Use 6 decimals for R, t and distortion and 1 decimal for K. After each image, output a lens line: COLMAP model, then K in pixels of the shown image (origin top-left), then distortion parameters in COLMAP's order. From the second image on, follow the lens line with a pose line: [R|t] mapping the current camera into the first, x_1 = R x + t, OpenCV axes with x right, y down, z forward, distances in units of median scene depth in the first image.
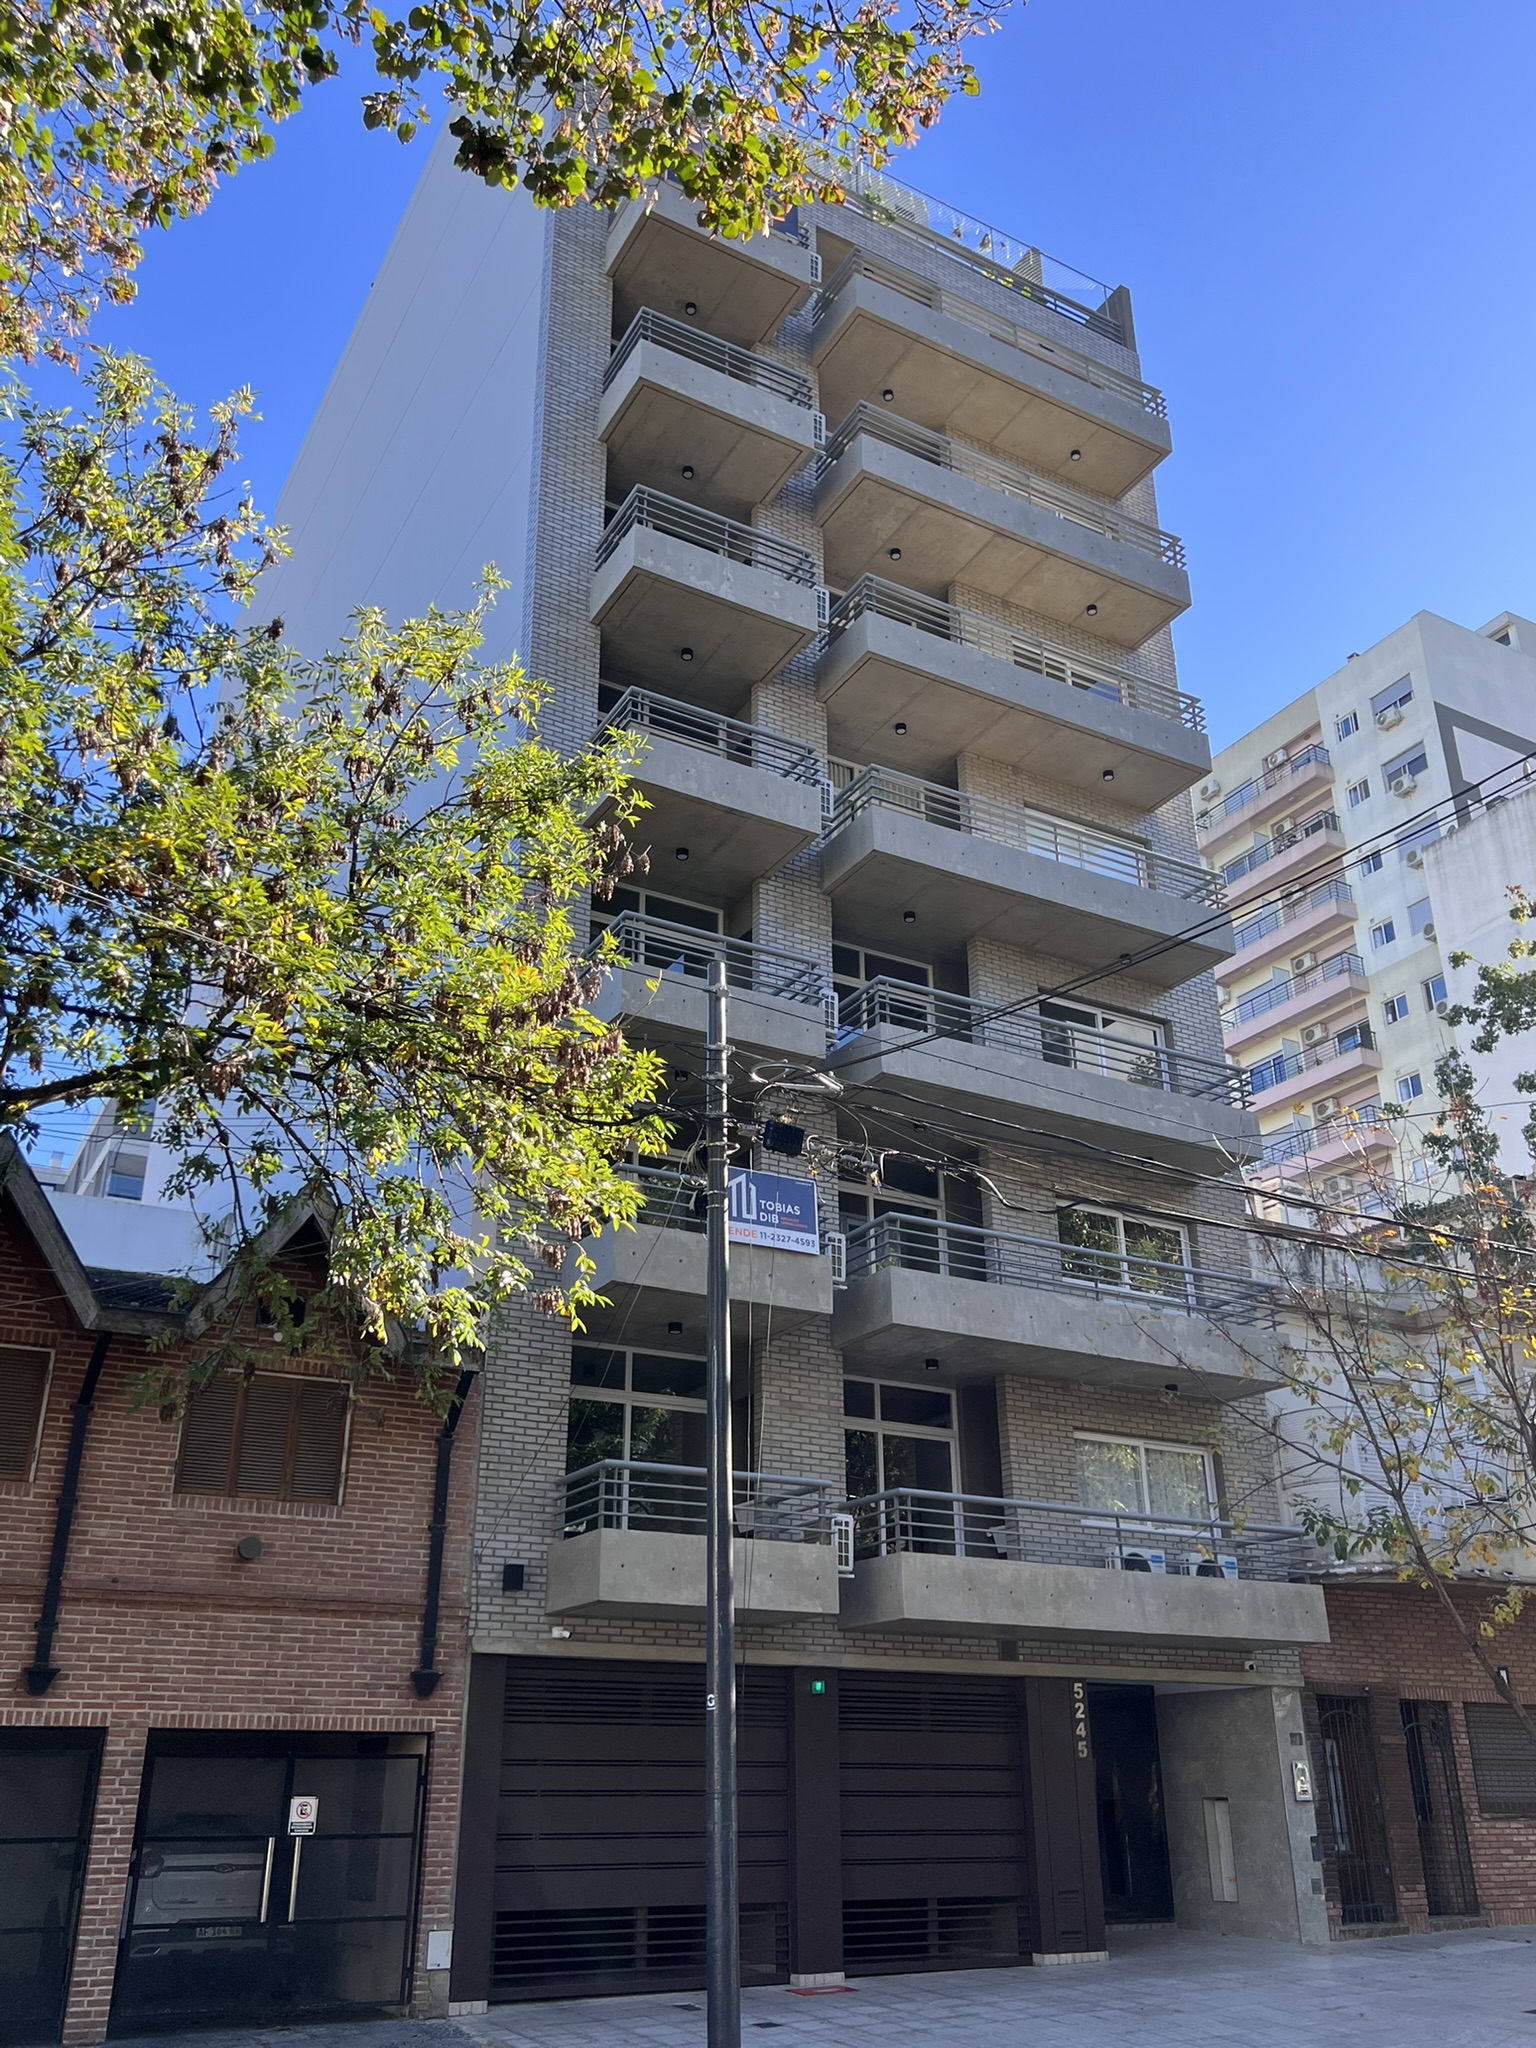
lens RADIAL K [[1729.4, 0, 768.0], [0, 1729.4, 1024.0], [0, 0, 1]] dist [0.009436, 0.005954]
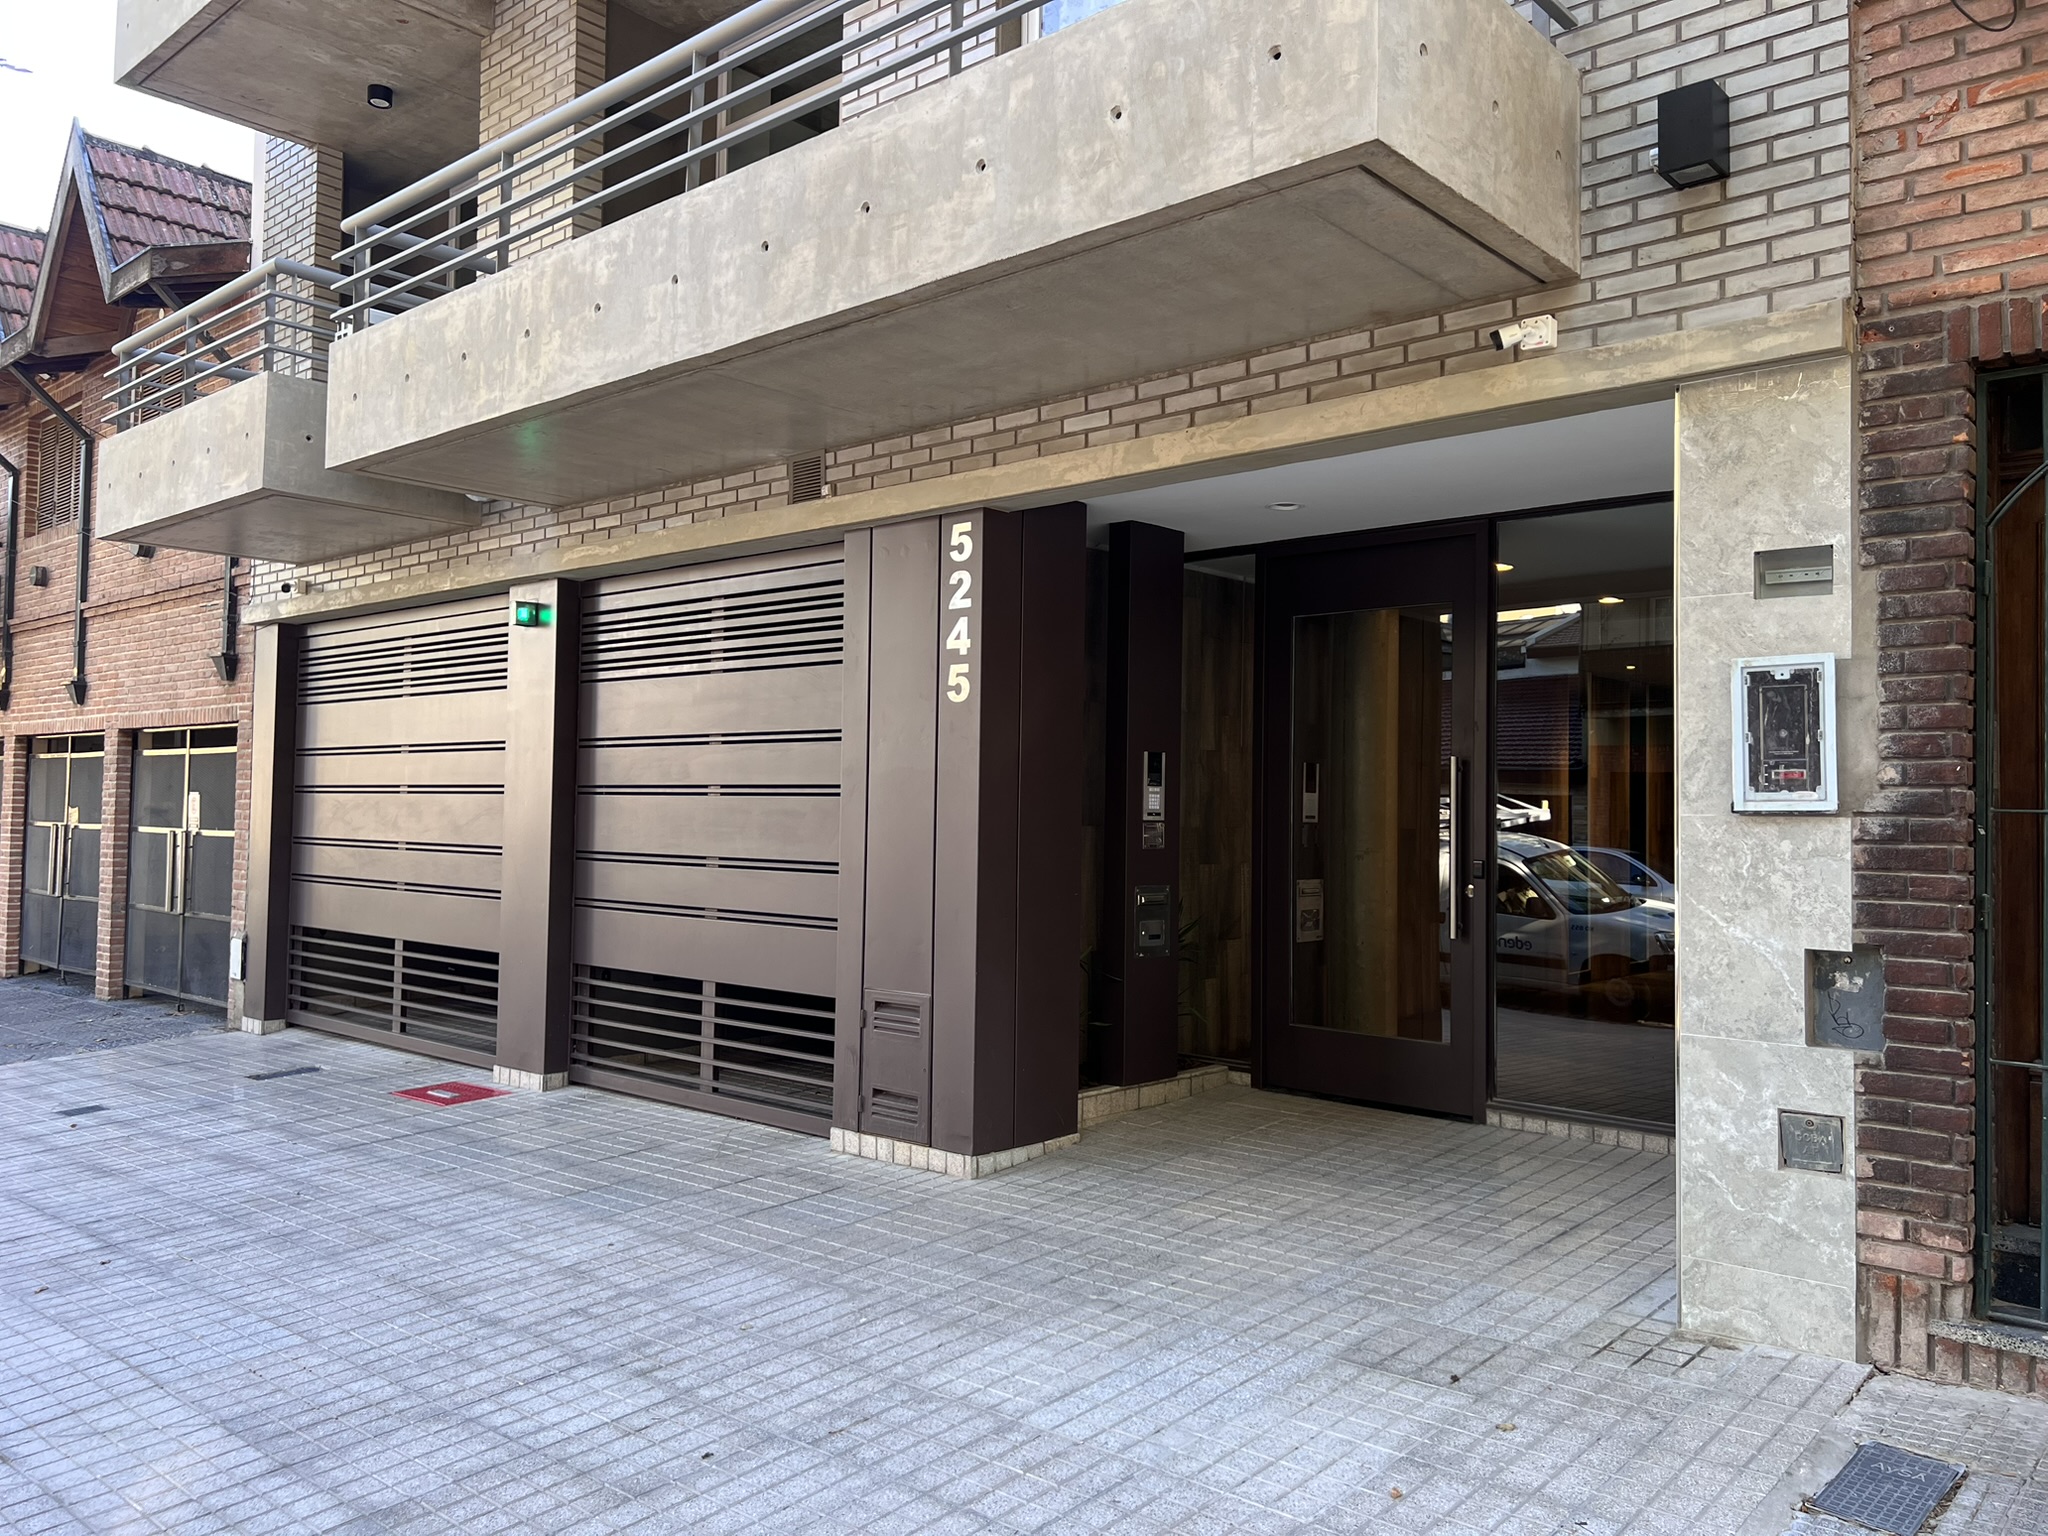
lens RADIAL K [[1578.6, 0, 1024.0], [0, 1578.6, 768.0], [0, 0, 1]] dist [0.083440, 0.000051]
pose [[0.307839, -0.020319, -0.951221, 0.516422], [0.379378, 0.919476, 0.103136, 0.404261], [0.872529, -0.392622, 0.290759, 0.901833]]
